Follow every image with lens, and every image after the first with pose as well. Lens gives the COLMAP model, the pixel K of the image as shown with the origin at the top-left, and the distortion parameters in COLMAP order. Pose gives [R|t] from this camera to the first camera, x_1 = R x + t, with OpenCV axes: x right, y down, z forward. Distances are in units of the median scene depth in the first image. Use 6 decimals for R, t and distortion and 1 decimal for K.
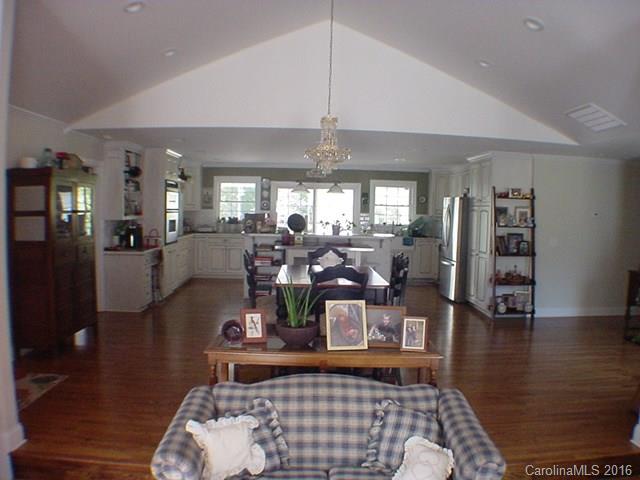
lens RADIAL K [[511.0, 0, 340.5], [0, 511.0, 241.0], [0, 0, 1]] dist [-0.282159, 0.146045]
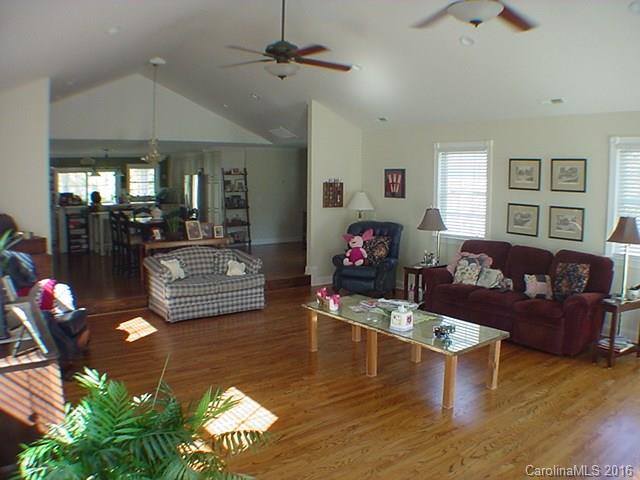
lens RADIAL K [[511.0, 0, 340.5], [0, 511.0, 241.0], [0, 0, 1]] dist [-0.282159, 0.146045]
pose [[0.824958, -0.089080, 0.558131, -0.293070], [0.055603, 0.995503, 0.076700, 0.024866], [-0.562453, -0.032241, 0.826200, -0.561269]]
